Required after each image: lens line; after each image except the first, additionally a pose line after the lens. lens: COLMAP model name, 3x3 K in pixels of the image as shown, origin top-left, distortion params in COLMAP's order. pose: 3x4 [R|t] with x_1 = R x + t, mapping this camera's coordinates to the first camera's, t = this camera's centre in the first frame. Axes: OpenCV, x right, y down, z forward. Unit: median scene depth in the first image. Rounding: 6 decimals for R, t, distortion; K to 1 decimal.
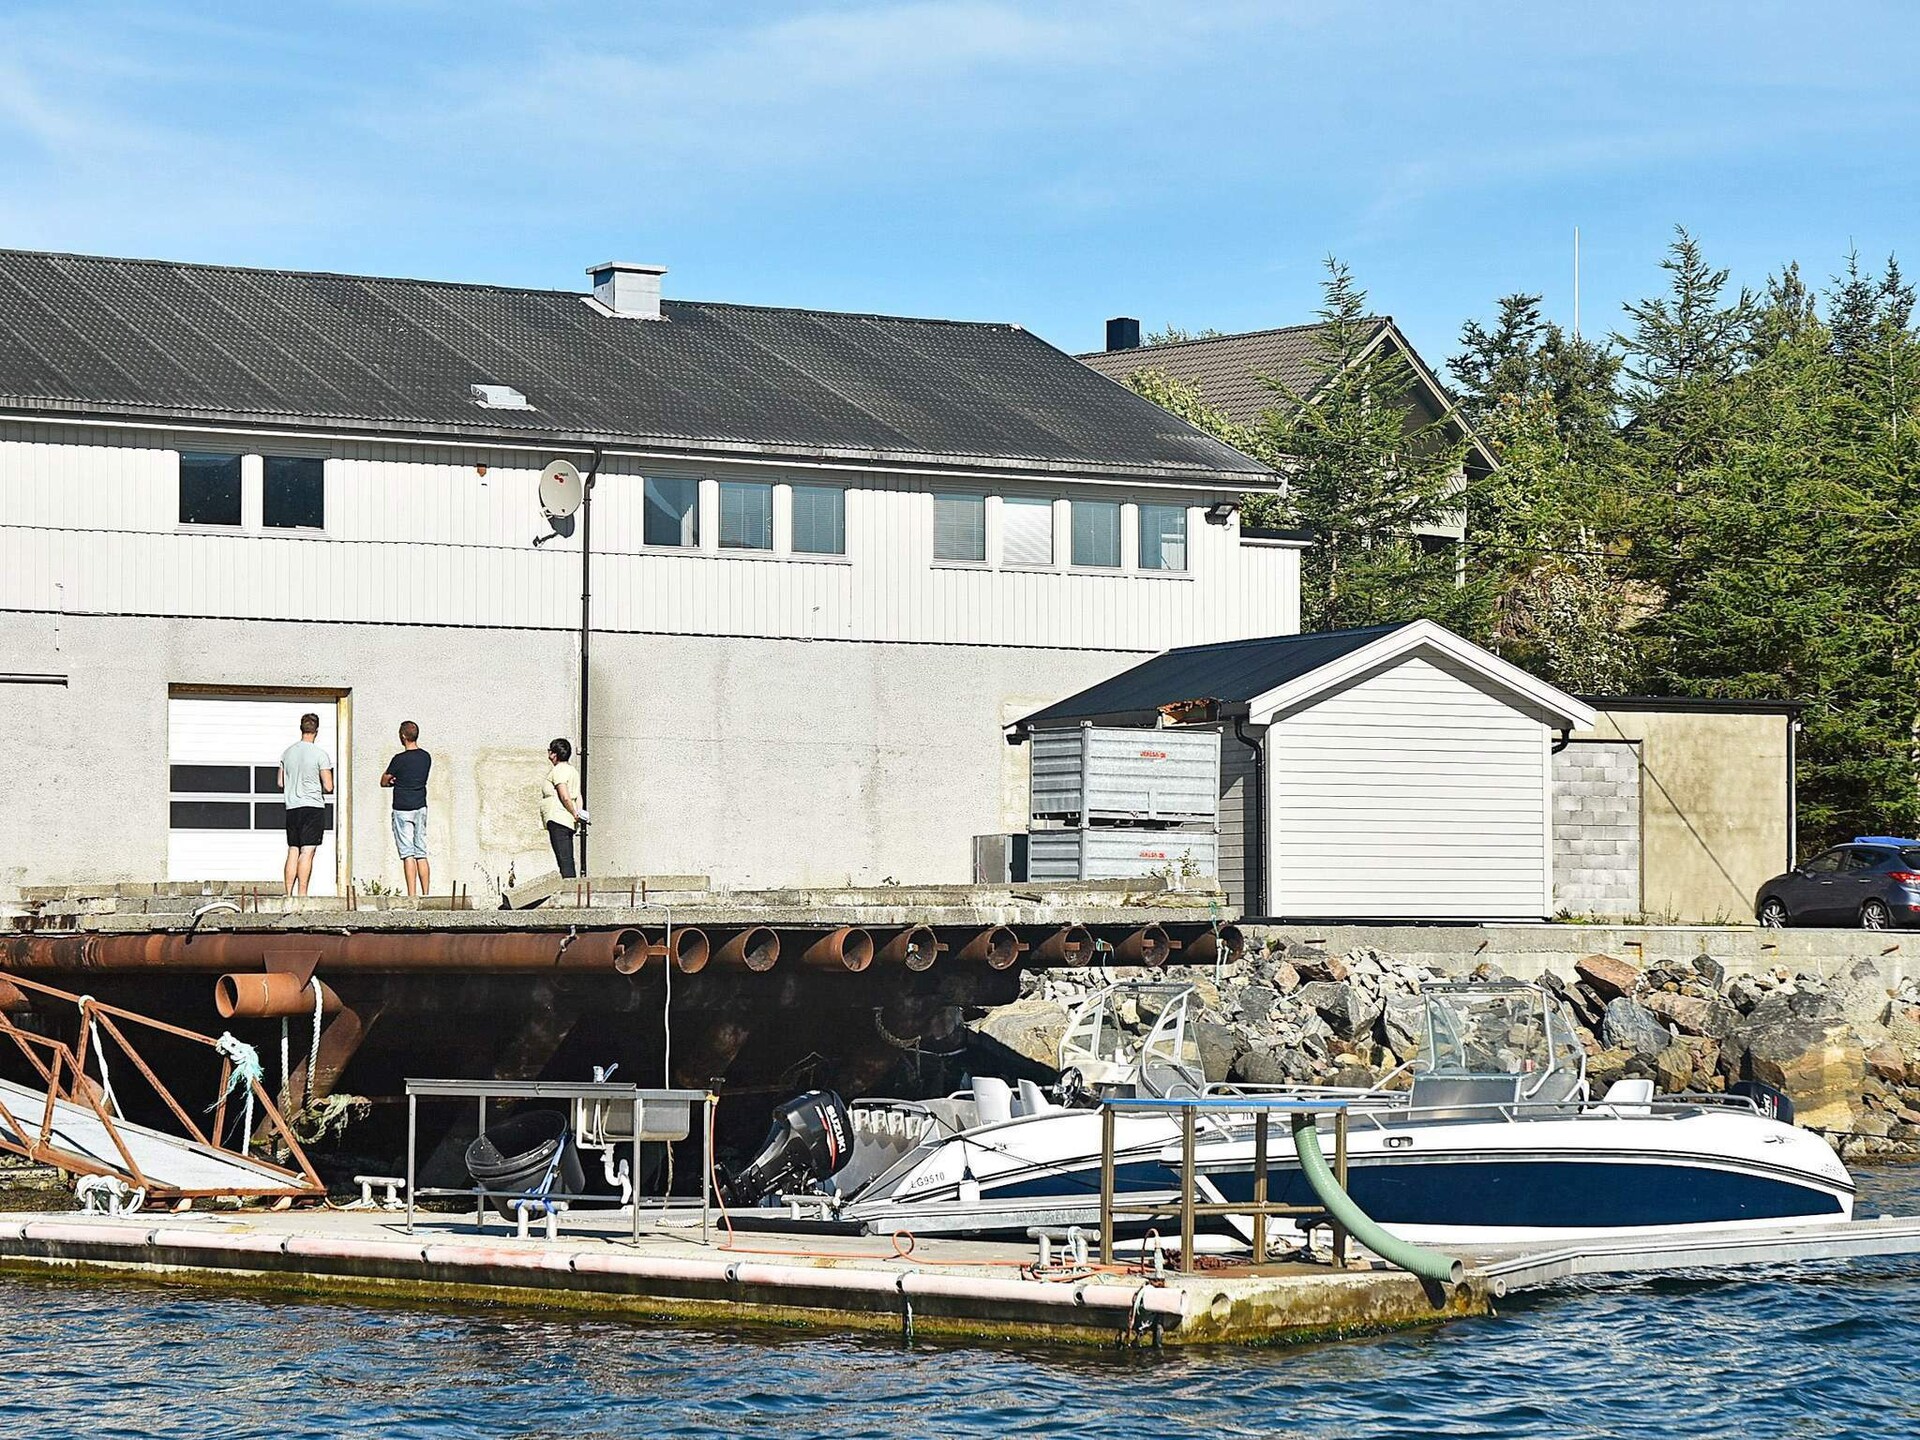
lens RADIAL K [[4748.5, 0, 993.9], [0, 4748.5, 818.6], [0, 0, 1]] dist [0.122564, -0.093258]
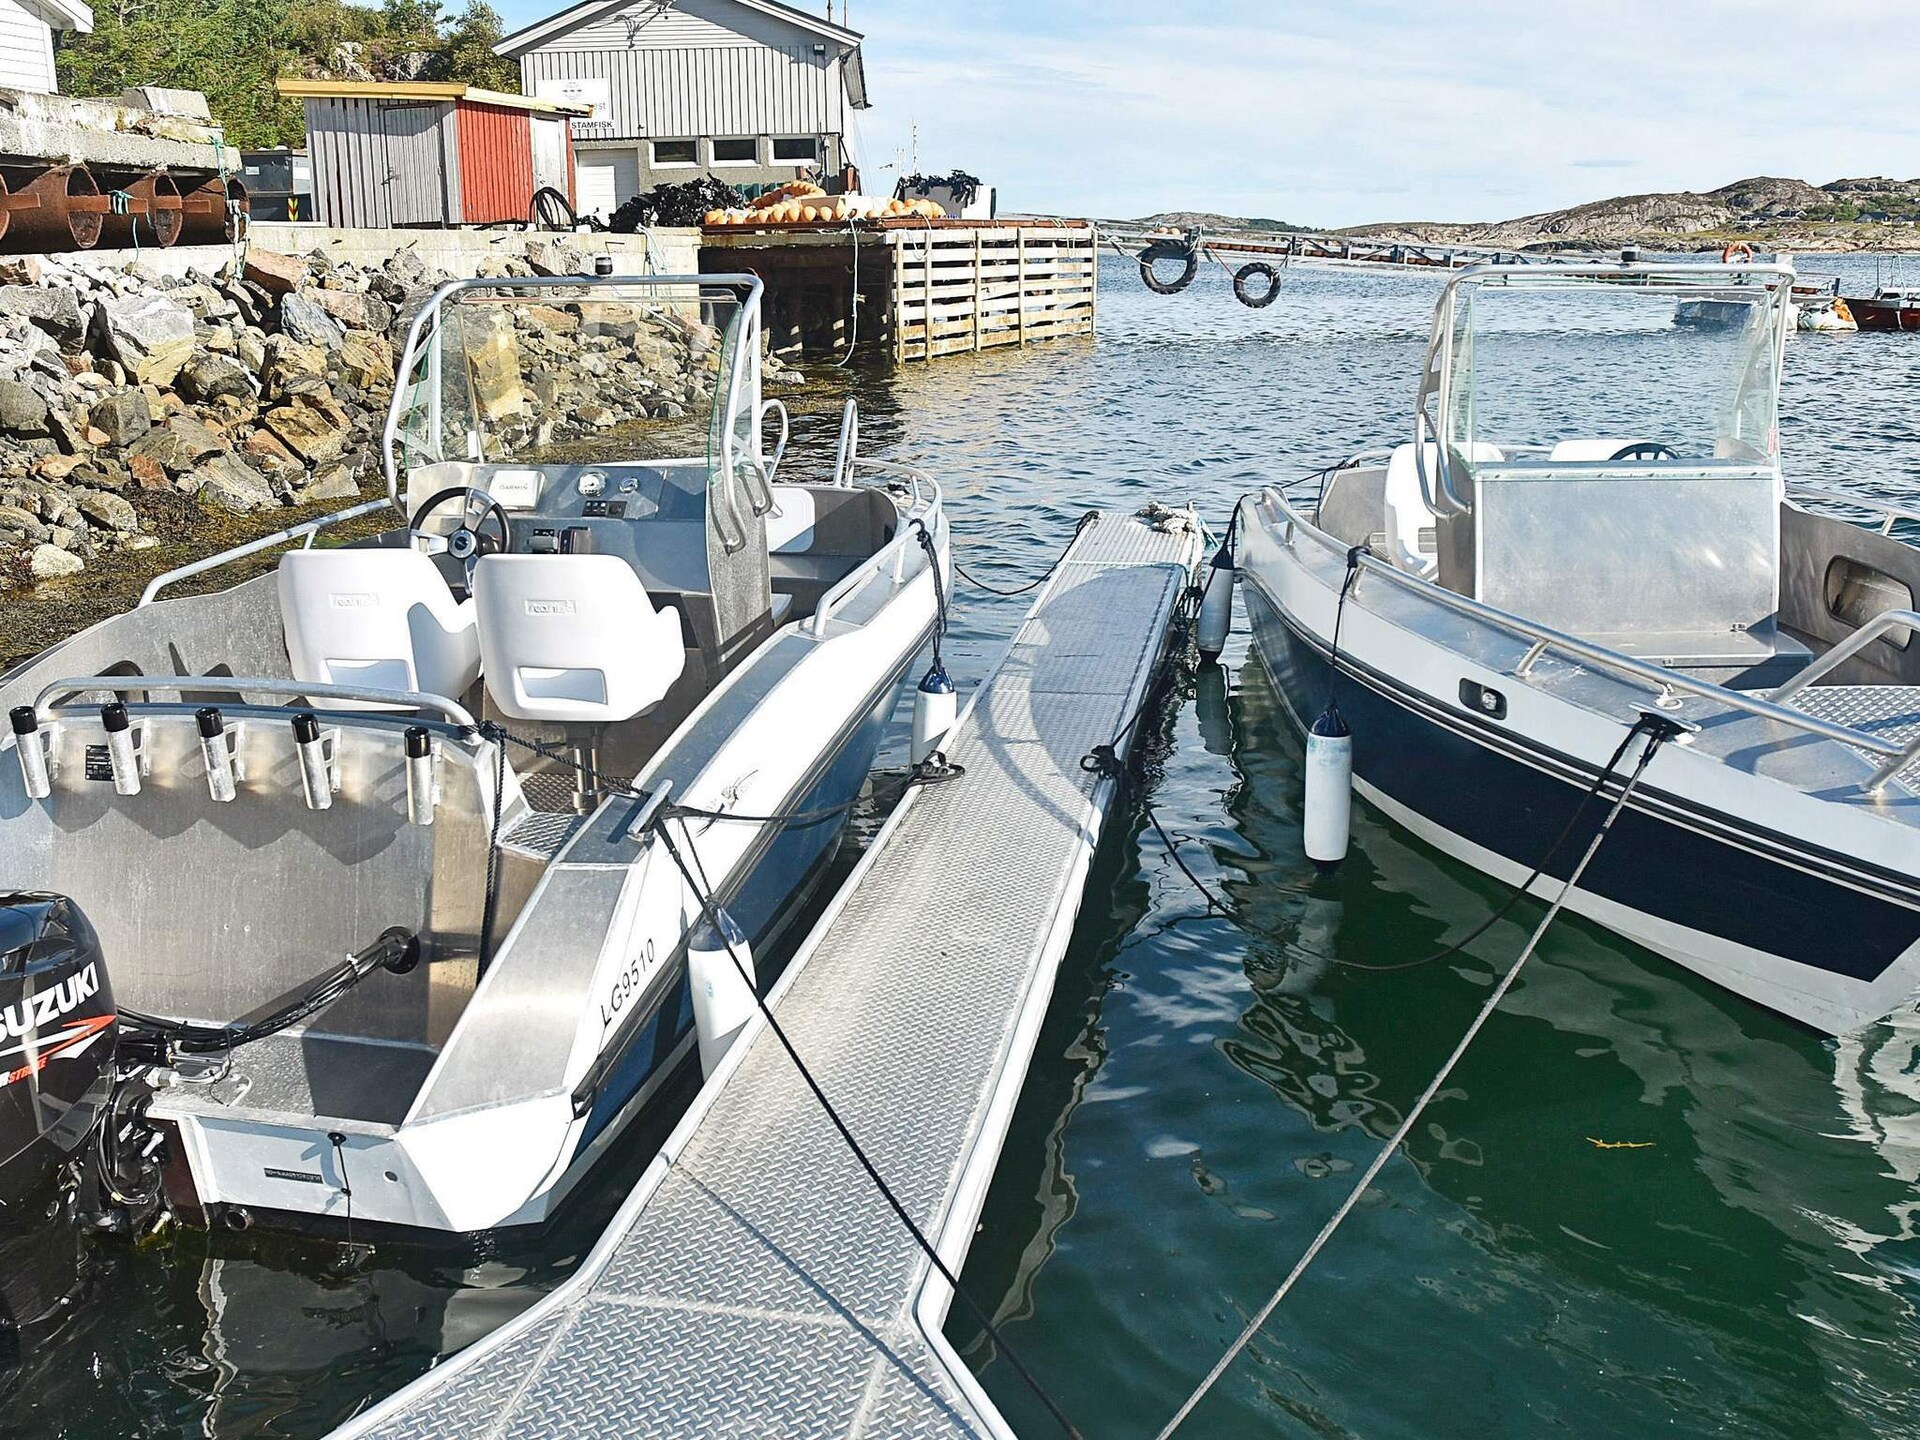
lens RADIAL K [[1922.3, 0, 1016.4], [0, 1922.3, 796.2], [0, 0, 1]] dist [-0.200669, 0.194449]
pose [[0.679111, -0.205161, 0.704782, -0.054952], [-0.015047, 0.956054, 0.292805, 0.023592], [-0.733881, -0.209452, 0.646179, 0.649353]]
